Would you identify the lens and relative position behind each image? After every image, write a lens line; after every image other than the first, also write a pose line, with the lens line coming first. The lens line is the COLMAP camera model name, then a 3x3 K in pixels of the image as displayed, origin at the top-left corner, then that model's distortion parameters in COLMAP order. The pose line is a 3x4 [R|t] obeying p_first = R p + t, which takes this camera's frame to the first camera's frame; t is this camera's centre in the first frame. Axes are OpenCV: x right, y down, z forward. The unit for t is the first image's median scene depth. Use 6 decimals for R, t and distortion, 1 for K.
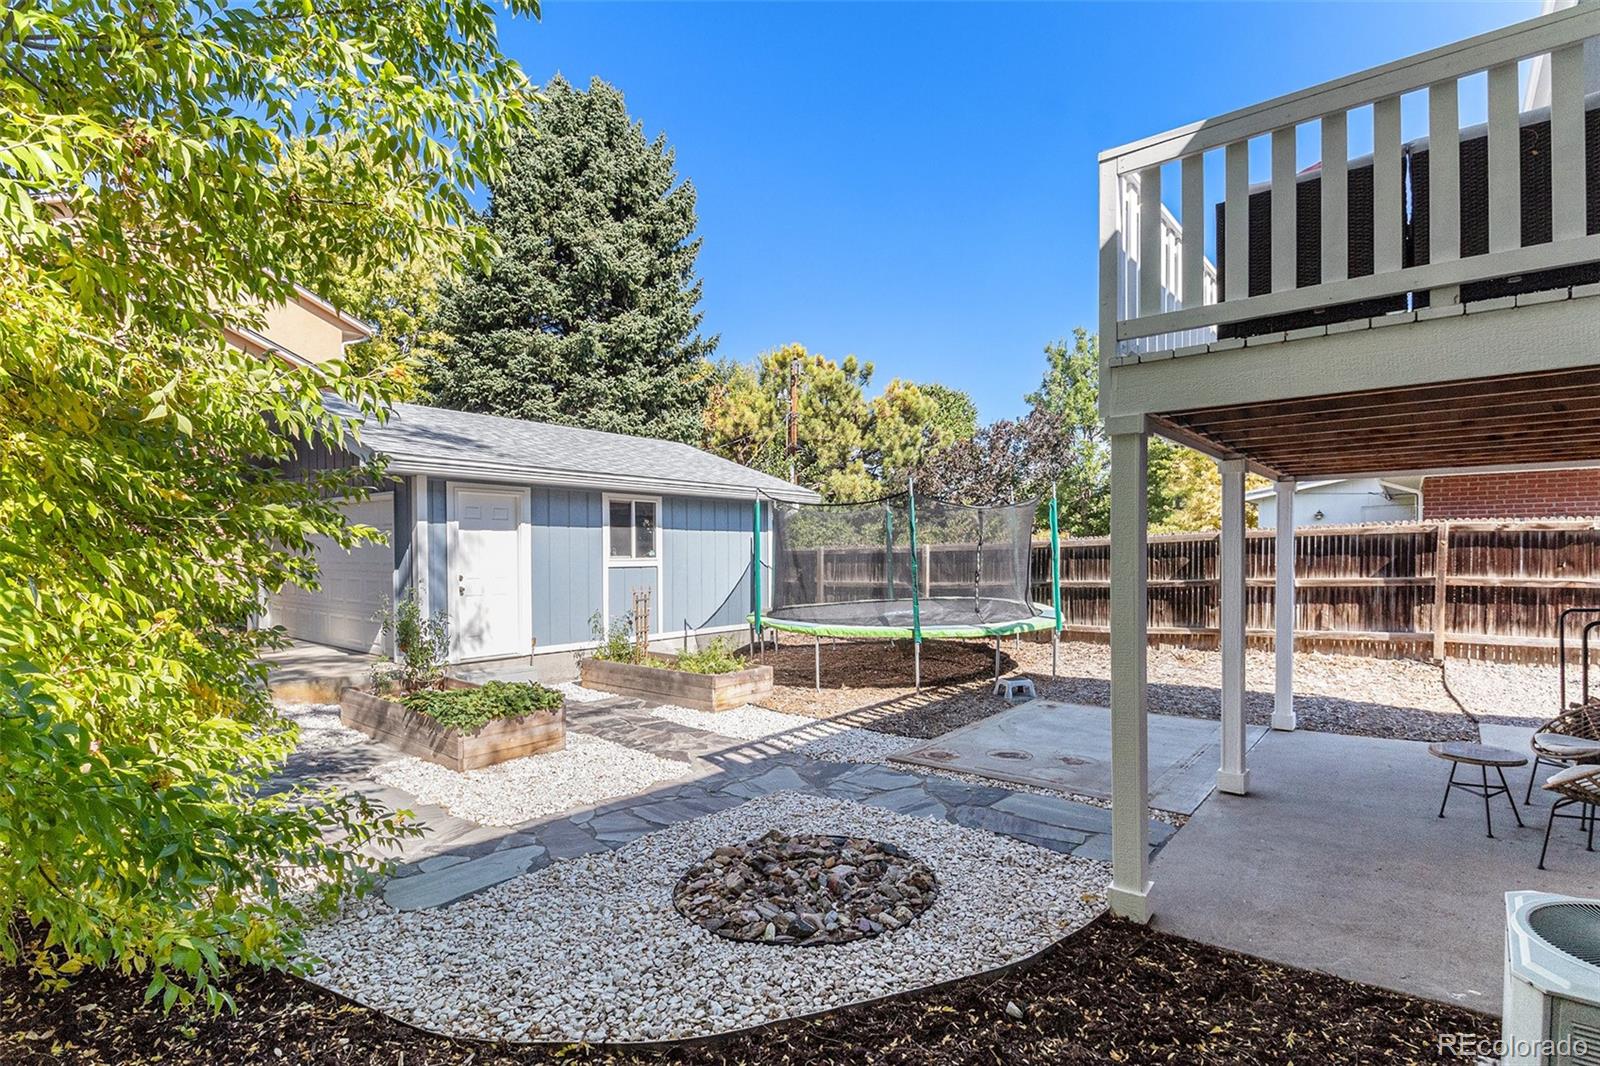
lens RADIAL K [[781.7, 0, 803.8], [0, 781.7, 569.0], [0, 0, 1]] dist [0.000878, -0.000761]
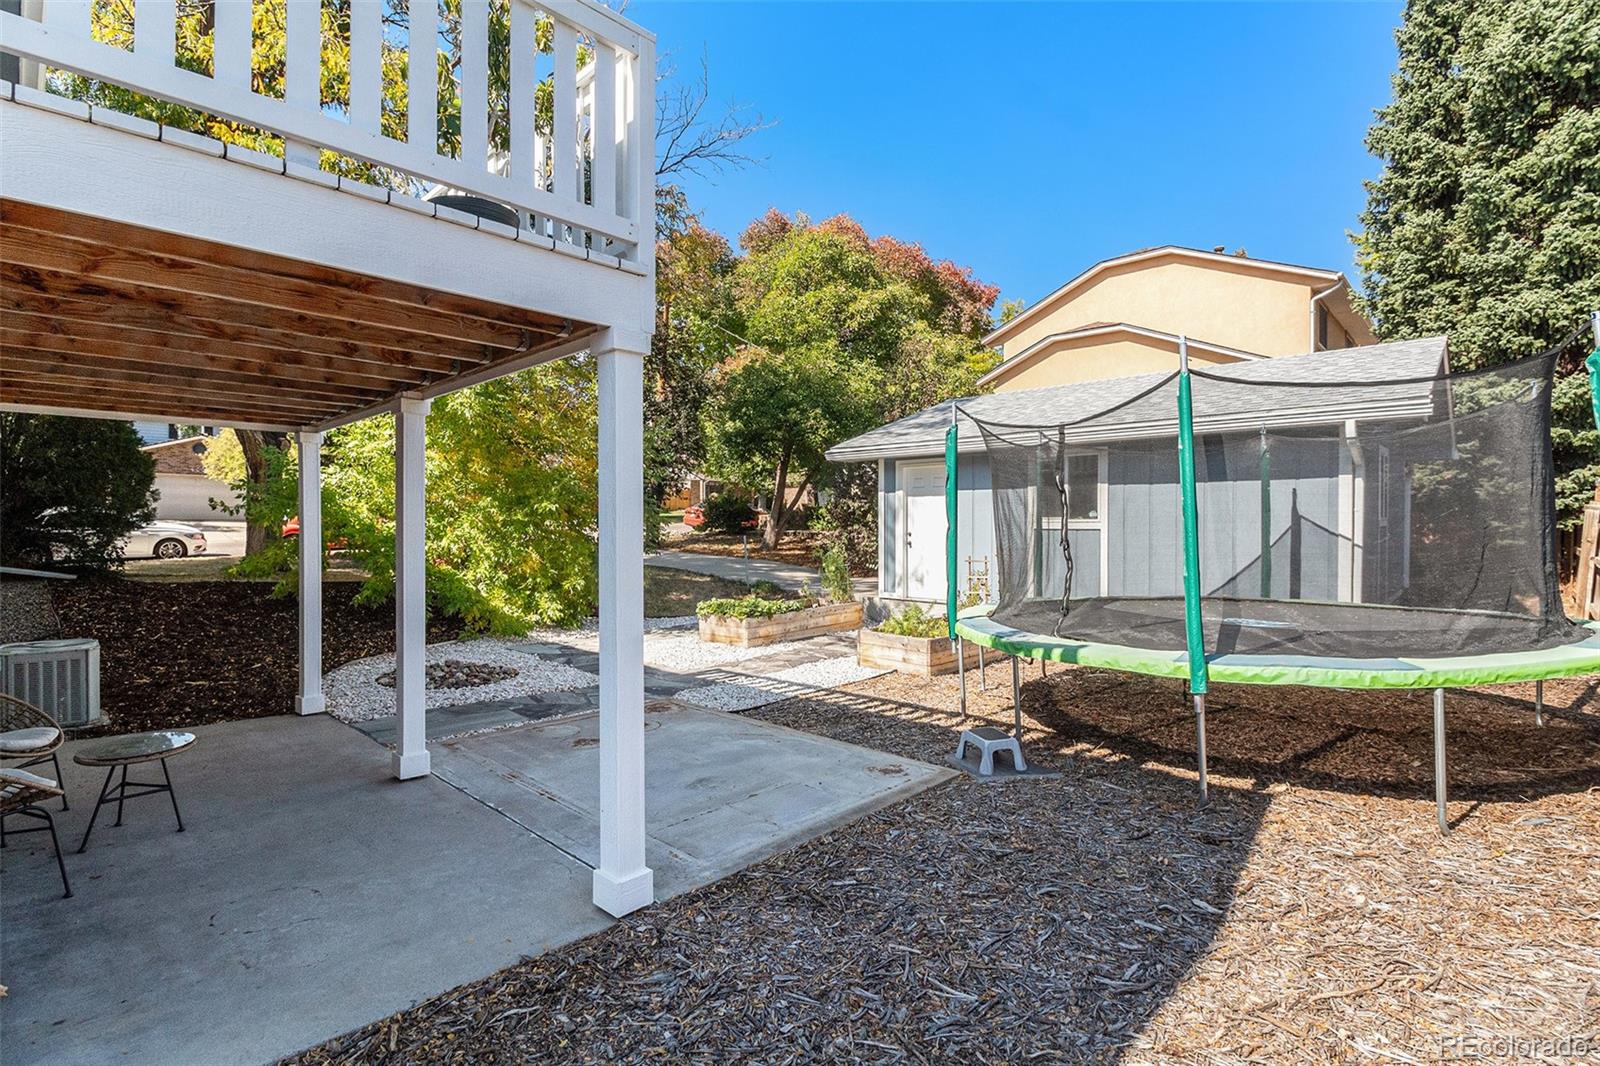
lens RADIAL K [[761.0, 0, 823.9], [0, 761.0, 529.8], [0, 0, 1]] dist [0.050235, -0.029945]
pose [[-0.059979, 0.014984, -0.998087, 0.859156], [-0.015746, 0.999749, 0.015955, -0.013609], [0.998075, 0.016673, -0.059728, 0.941249]]
